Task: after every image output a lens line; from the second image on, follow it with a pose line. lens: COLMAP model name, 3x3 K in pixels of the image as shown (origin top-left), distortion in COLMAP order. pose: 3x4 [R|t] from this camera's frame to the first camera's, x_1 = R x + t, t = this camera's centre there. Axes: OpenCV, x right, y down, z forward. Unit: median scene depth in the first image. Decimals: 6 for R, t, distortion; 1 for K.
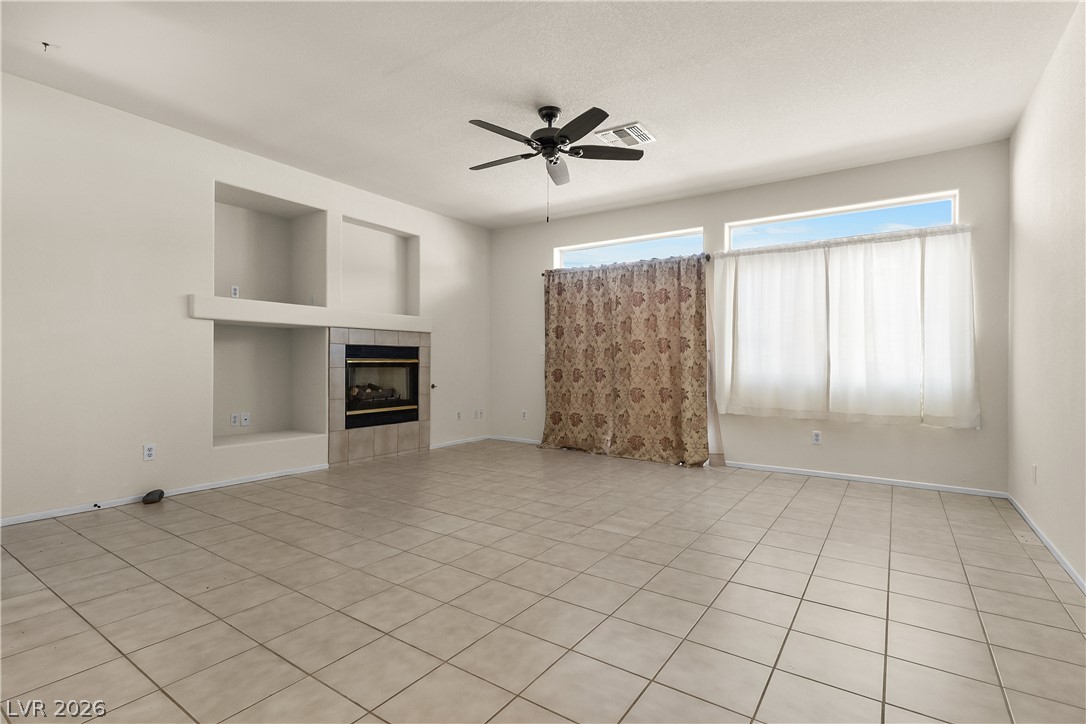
lens RADIAL K [[519.0, 0, 543.0], [0, 519.0, 362.0], [0, 0, 1]] dist [-0.000390, 0.000072]
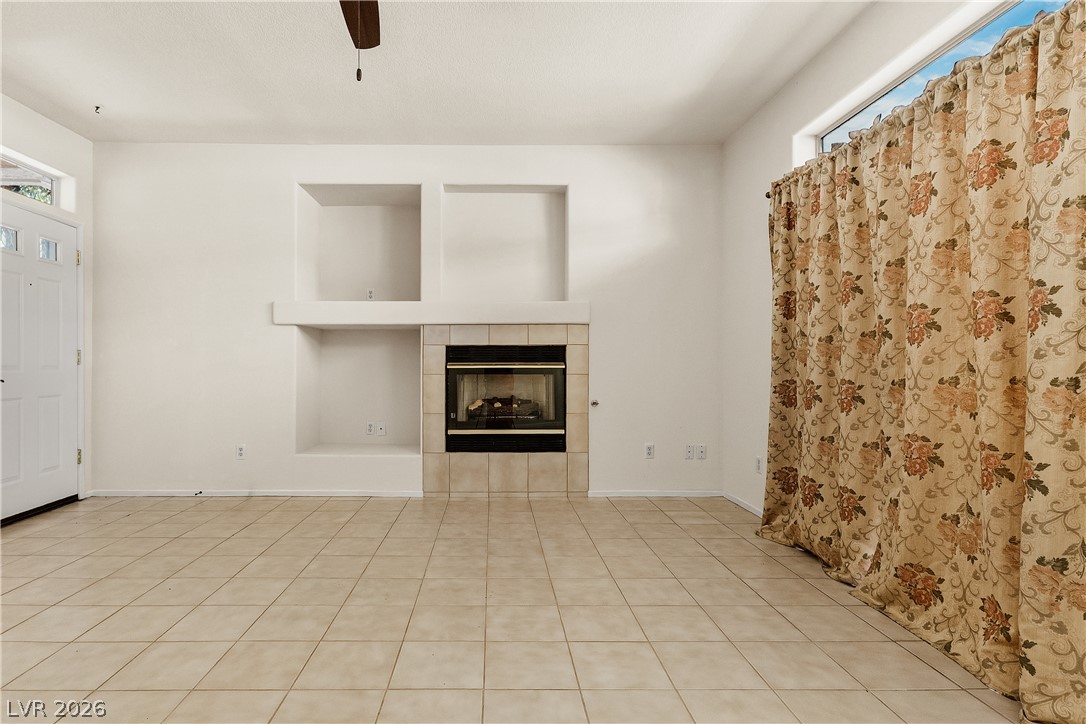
lens RADIAL K [[555.6, 0, 495.5], [0, 555.6, 366.1], [0, 0, 1]] dist [0.000375, 0.000326]
pose [[0.569407, -0.005376, -0.822038, 0.336590], [0.001873, 0.999985, -0.005242, 0.002358], [0.822053, 0.001445, 0.569408, 0.533609]]
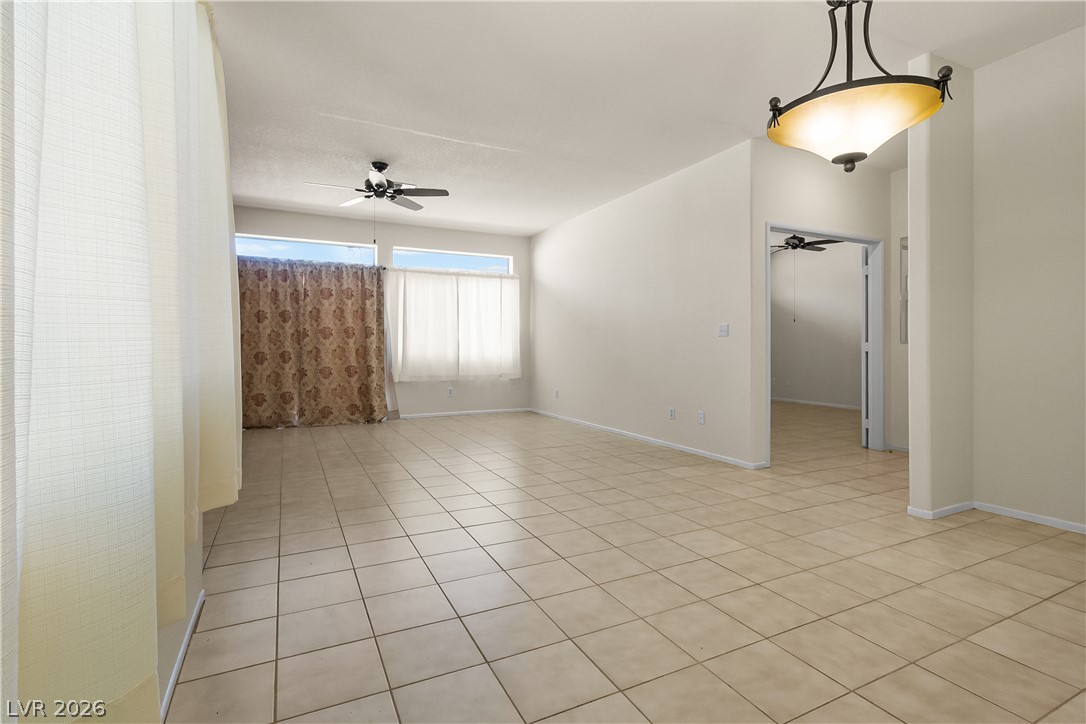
lens RADIAL K [[519.1, 0, 545.0], [0, 519.1, 349.4], [0, 0, 1]] dist [-0.000458, 0.000092]
pose [[0.482418, -0.008930, 0.875895, -0.638663], [0.001741, 0.999956, 0.009237, -0.001243], [-0.875939, -0.002931, 0.482413, -0.032221]]
